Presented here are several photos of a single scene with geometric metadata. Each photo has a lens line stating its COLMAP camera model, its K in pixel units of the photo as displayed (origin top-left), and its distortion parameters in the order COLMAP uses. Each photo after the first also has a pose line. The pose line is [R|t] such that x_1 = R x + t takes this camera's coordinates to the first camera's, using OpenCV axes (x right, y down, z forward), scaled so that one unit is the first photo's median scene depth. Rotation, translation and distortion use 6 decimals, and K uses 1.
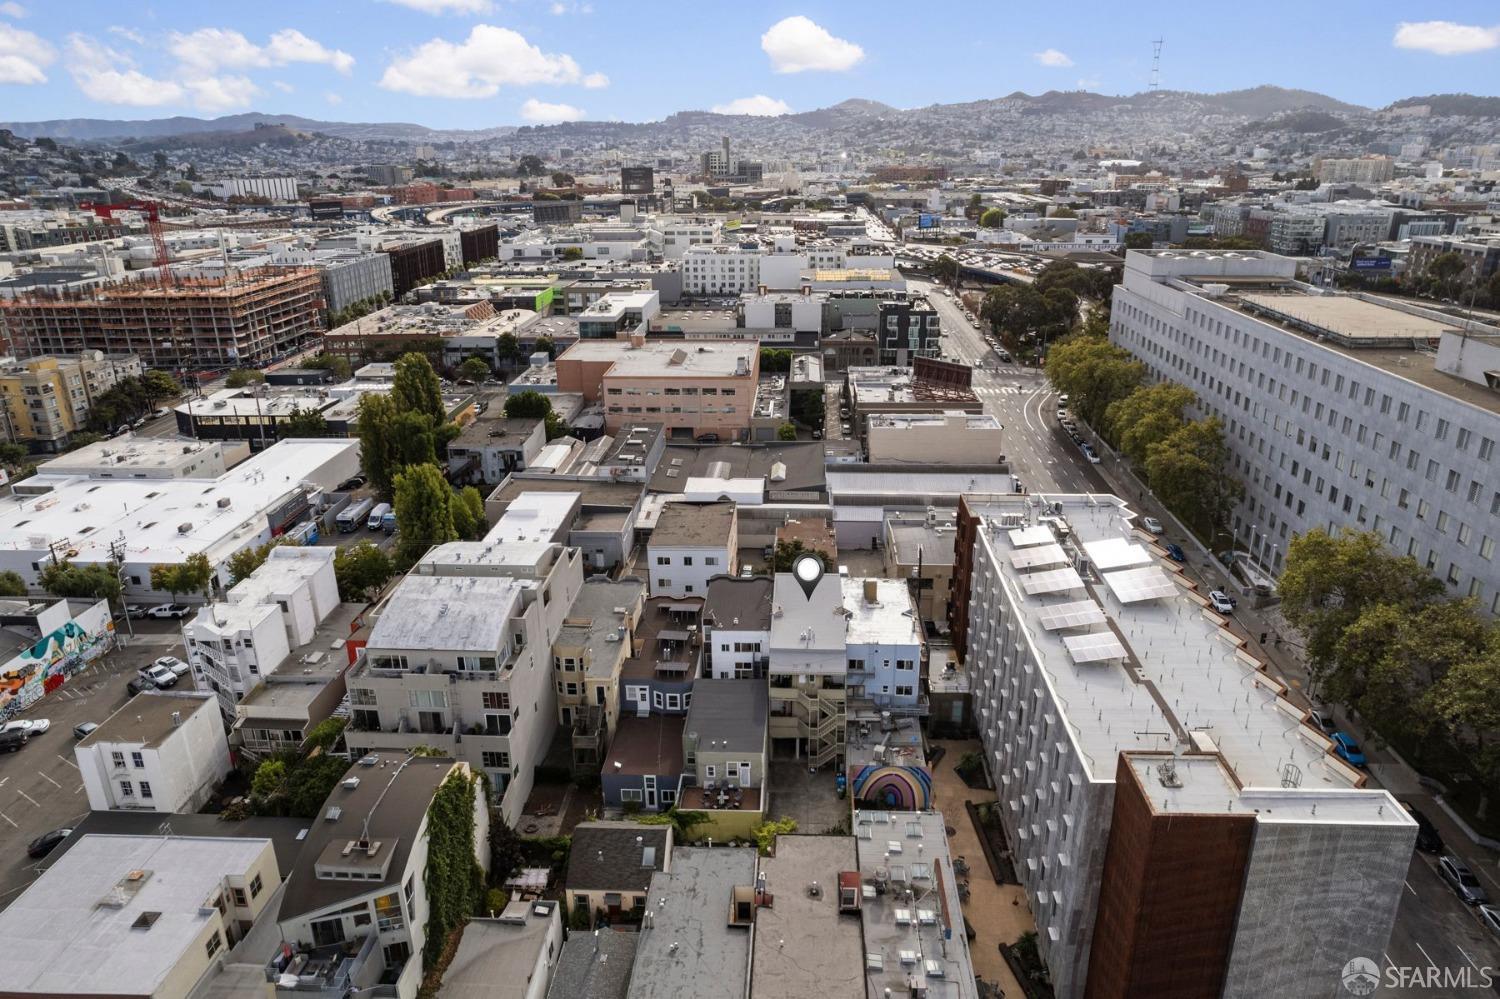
lens RADIAL K [[987.1, 0, 750.0], [0, 987.1, 499.5], [0, 0, 1]] dist [-0.071673, 0.061948]
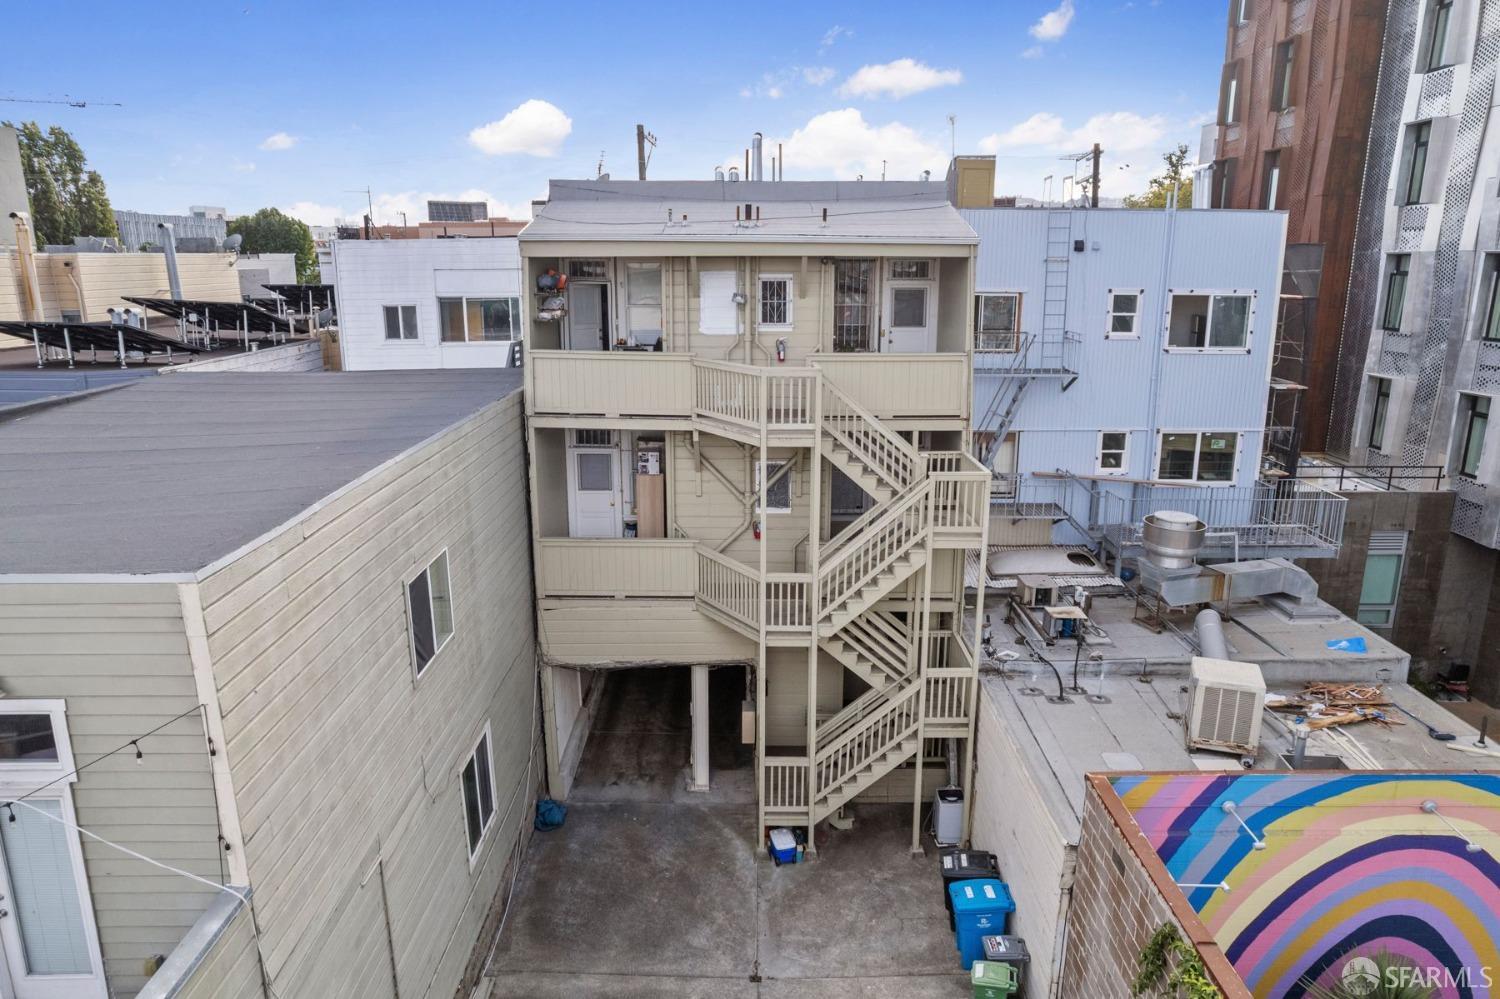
lens RADIAL K [[960.3, 0, 750.0], [0, 960.3, 499.5], [0, 0, 1]] dist [-0.070449, 0.059544]
pose [[0.998399, -0.005007, 0.056334, 0.021823], [0.010150, 0.995764, -0.091383, 0.103355], [-0.055638, 0.091808, 0.994221, 0.373042]]
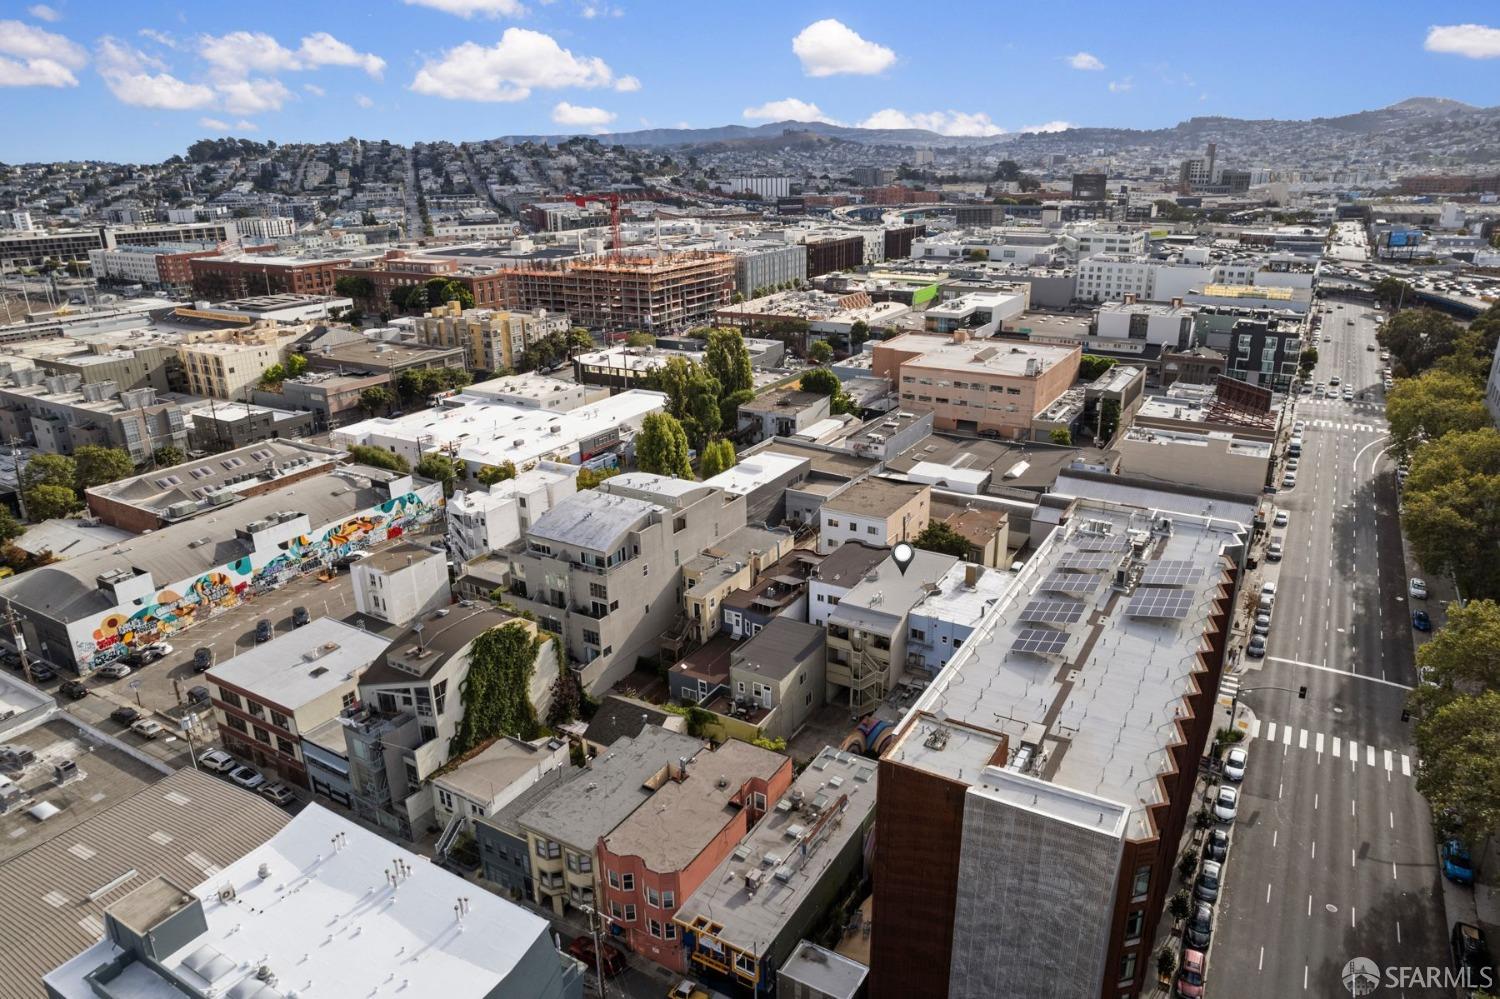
lens RADIAL K [[960.3, 0, 750.0], [0, 960.3, 499.5], [0, 0, 1]] dist [-0.070449, 0.059544]
pose [[0.884122, 0.153796, -0.441219, 0.177185], [-0.152206, 0.987569, 0.039245, 0.004628], [0.441770, 0.032459, 0.896541, -0.007431]]
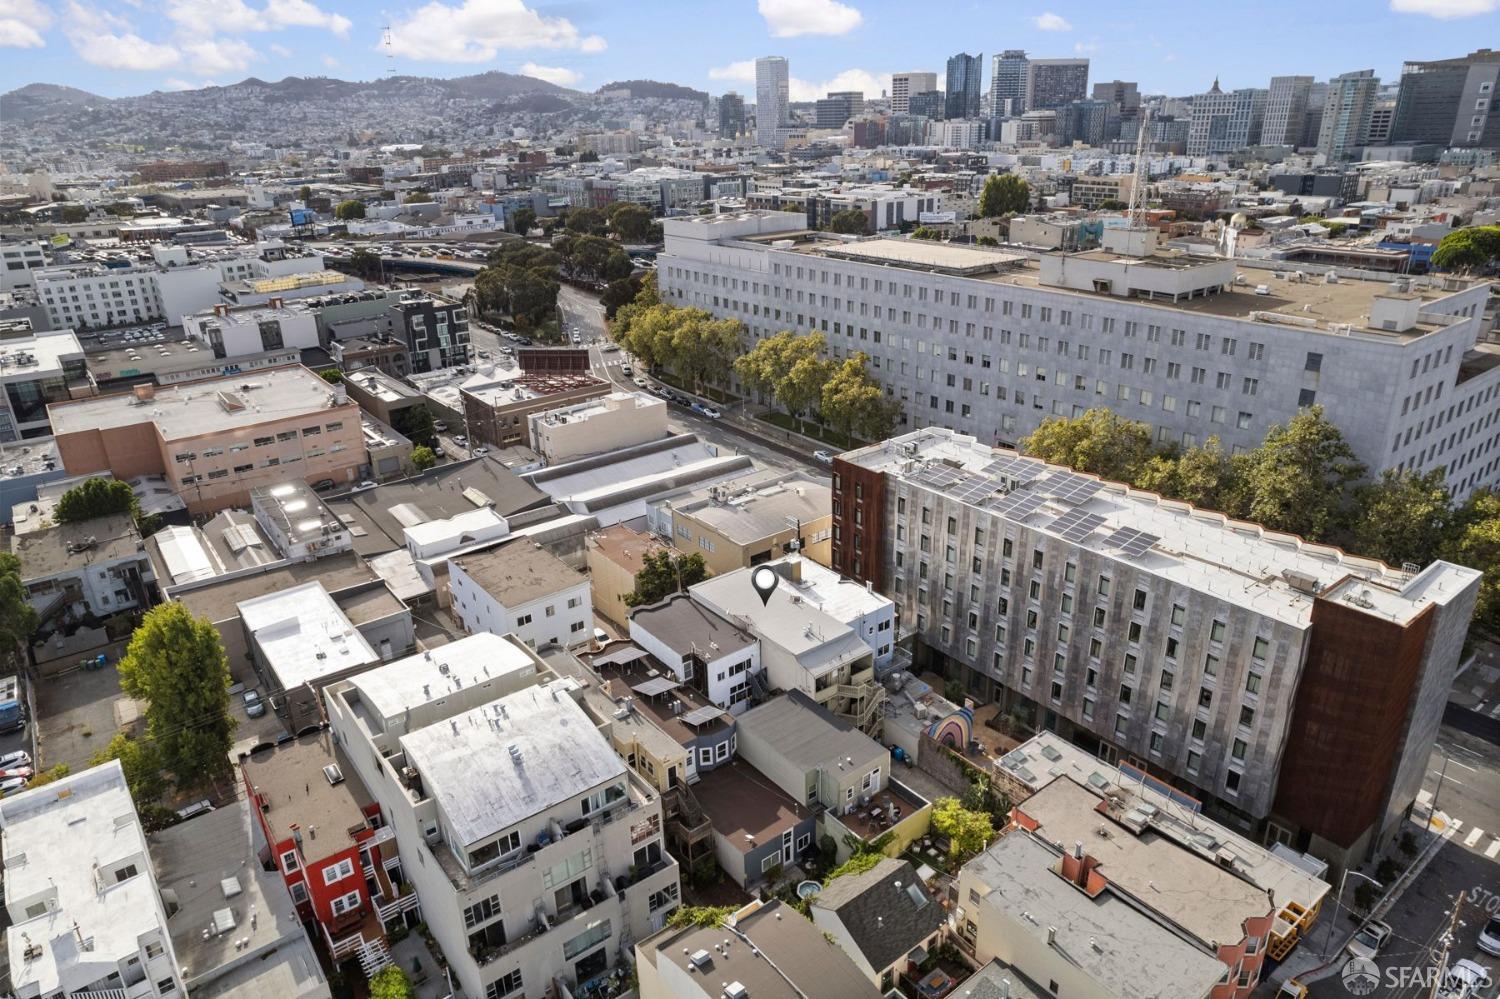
lens RADIAL K [[960.3, 0, 750.0], [0, 960.3, 499.5], [0, 0, 1]] dist [-0.070449, 0.059544]
pose [[0.757926, -0.253084, 0.601246, -0.238989], [0.239377, 0.965280, 0.104561, -0.045198], [-0.606834, 0.064675, 0.792193, 0.130788]]
